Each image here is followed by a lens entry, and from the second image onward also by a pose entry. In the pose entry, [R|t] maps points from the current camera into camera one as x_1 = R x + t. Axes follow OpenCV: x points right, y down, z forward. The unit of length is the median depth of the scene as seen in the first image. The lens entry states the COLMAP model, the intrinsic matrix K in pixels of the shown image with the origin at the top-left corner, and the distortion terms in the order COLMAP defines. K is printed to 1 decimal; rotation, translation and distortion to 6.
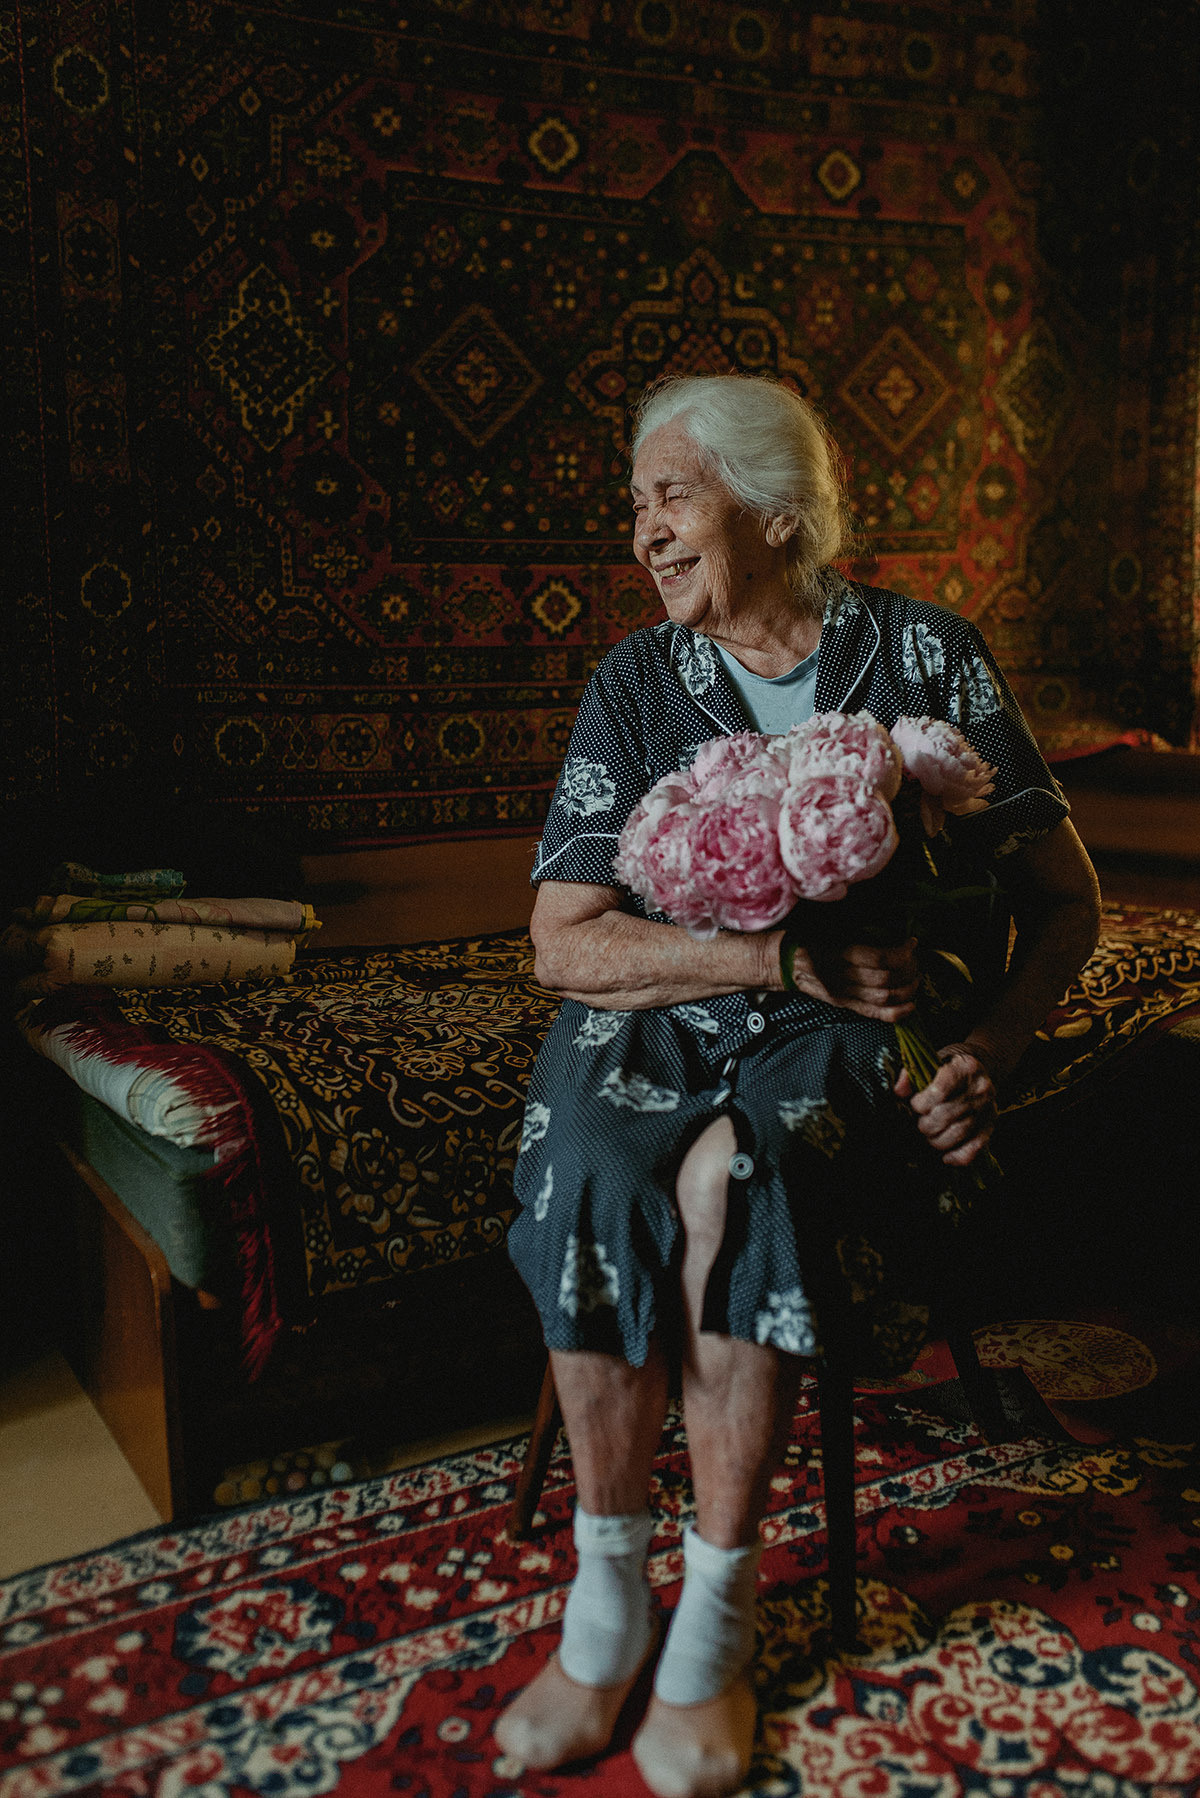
lens RADIAL K [[1734.1, 0, 601.8], [0, 1734.1, 888.4], [0, 0, 1]] dist [0.002956, -0.005458]
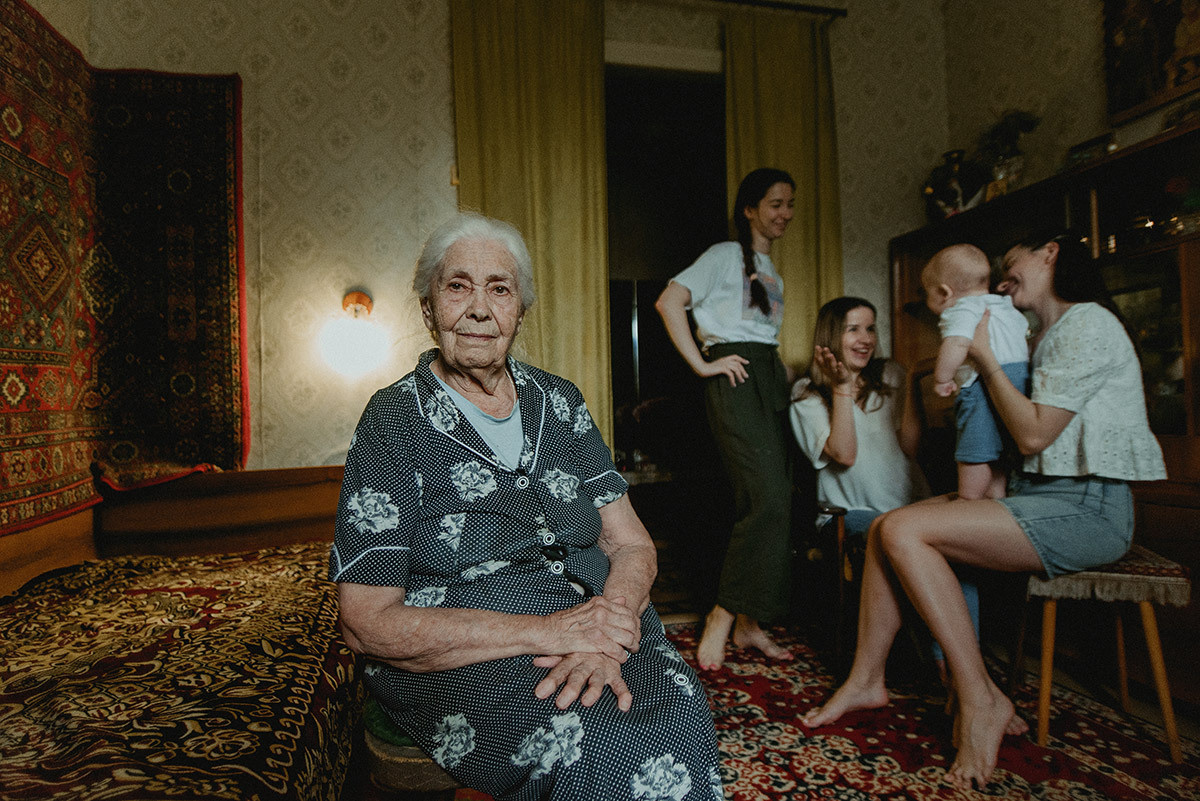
lens RADIAL K [[692.5, 0, 596.0], [0, 692.5, 404.5], [0, 0, 1]] dist [0.006629, -0.011621]
pose [[0.268443, 0.021258, 0.963061, -0.504777], [0.176812, 0.981684, -0.070953, -0.039625], [-0.946930, 0.189327, 0.259767, 0.617562]]
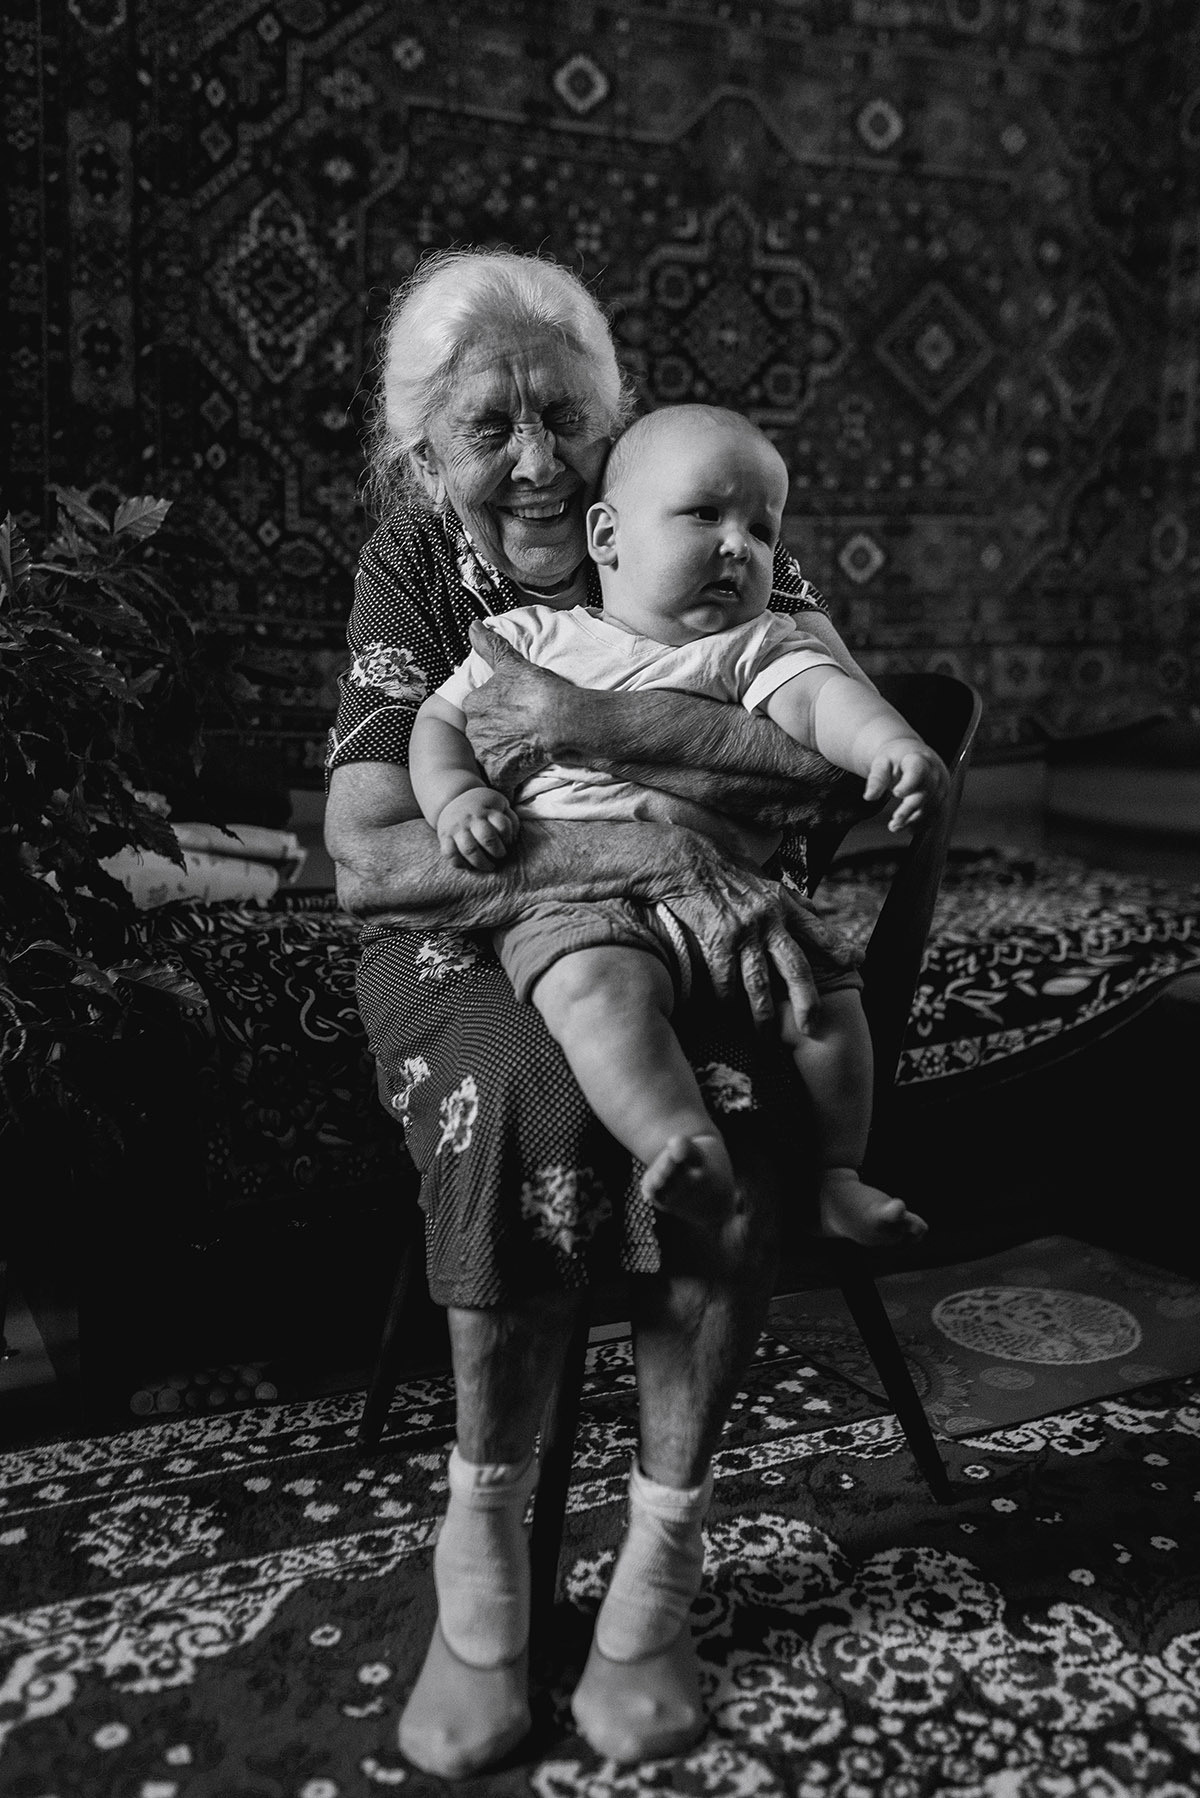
lens RADIAL K [[1741.1, 0, 602.8], [0, 1741.1, 887.3], [0, 0, 1]] dist [-0.000734, 0.008017]
pose [[0.997698, 0.034692, -0.058273, 0.084602], [-0.035985, 0.999125, -0.021293, 0.070097], [0.057483, 0.023341, 0.998074, 0.035712]]
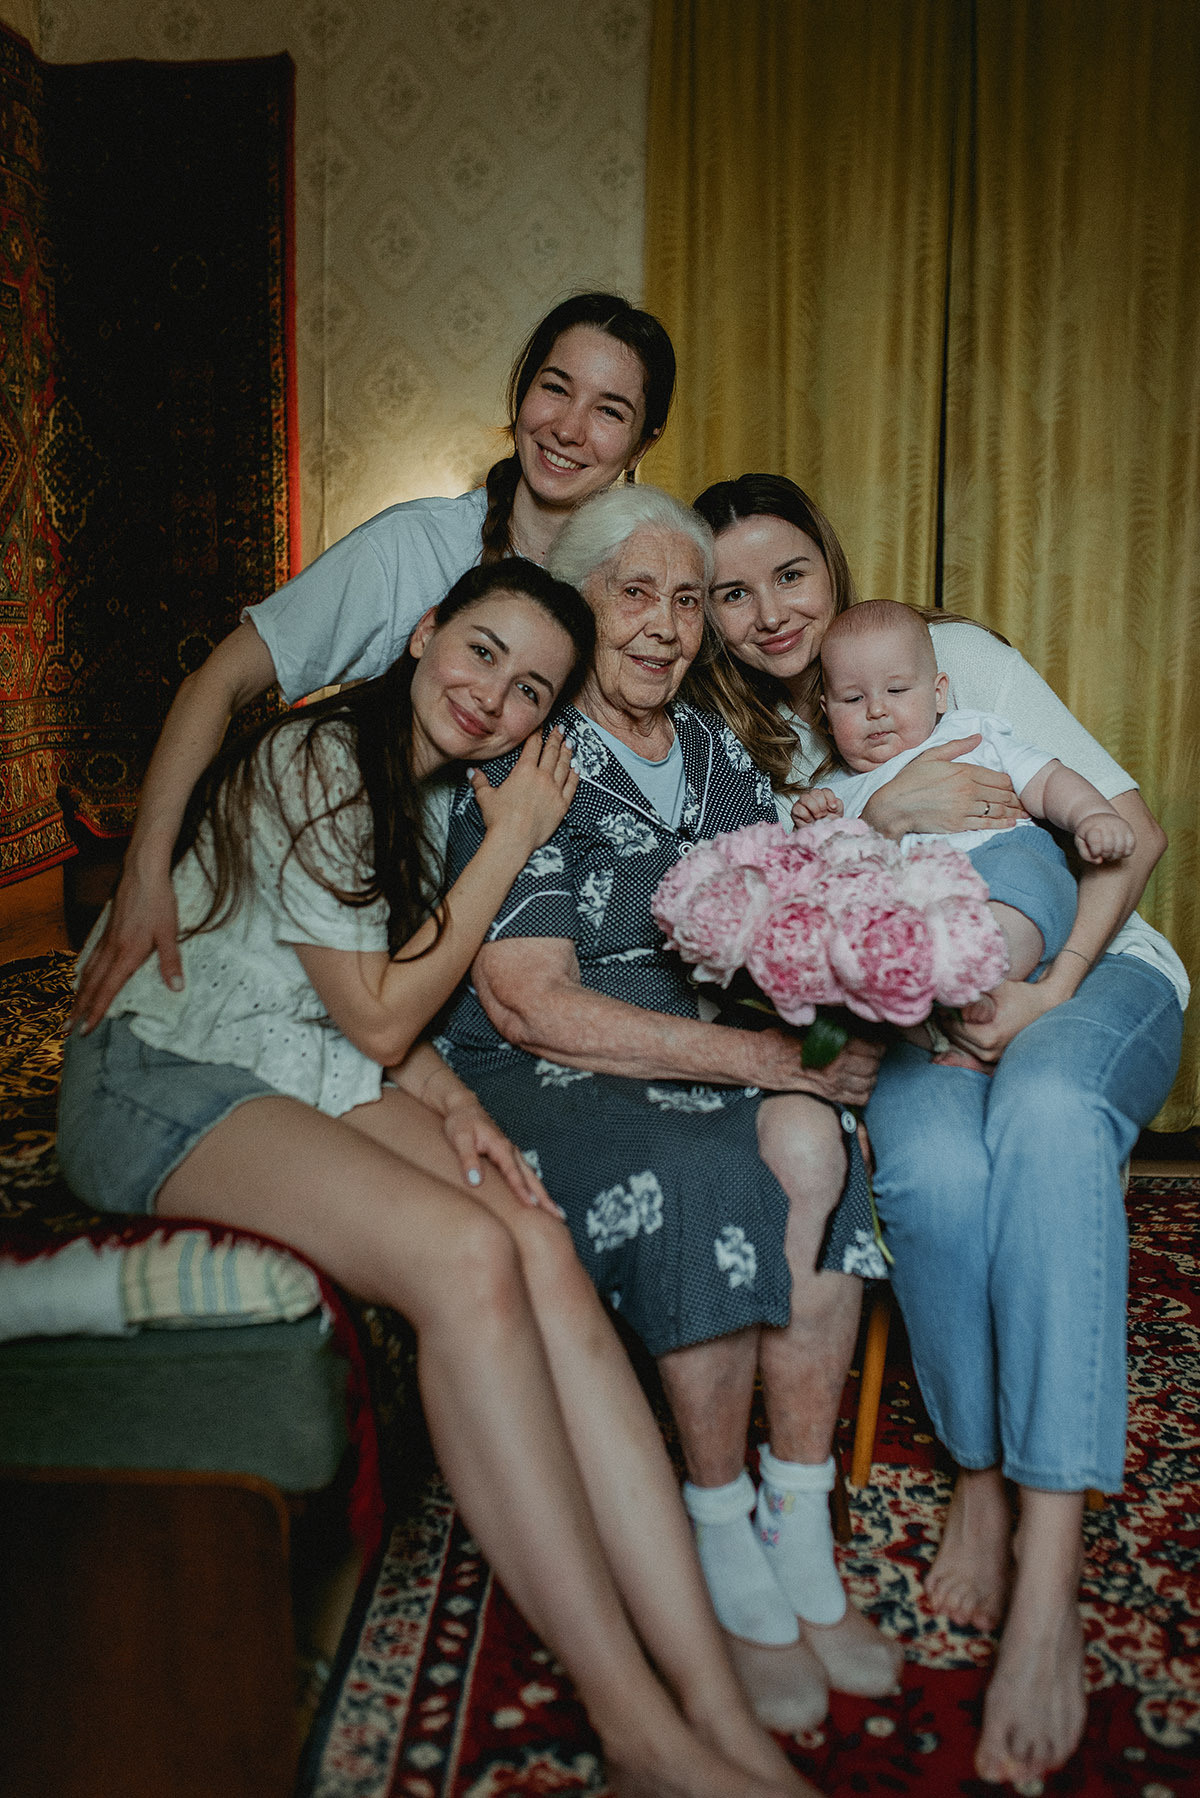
lens RADIAL K [[1734.1, 0, 601.8], [0, 1734.1, 888.4], [0, 0, 1]] dist [0.002956, -0.005458]
pose [[0.518470, -0.087922, 0.850564, -0.800254], [0.118820, 0.992458, 0.030162, -0.065137], [-0.846800, 0.085426, 0.525006, 0.395056]]
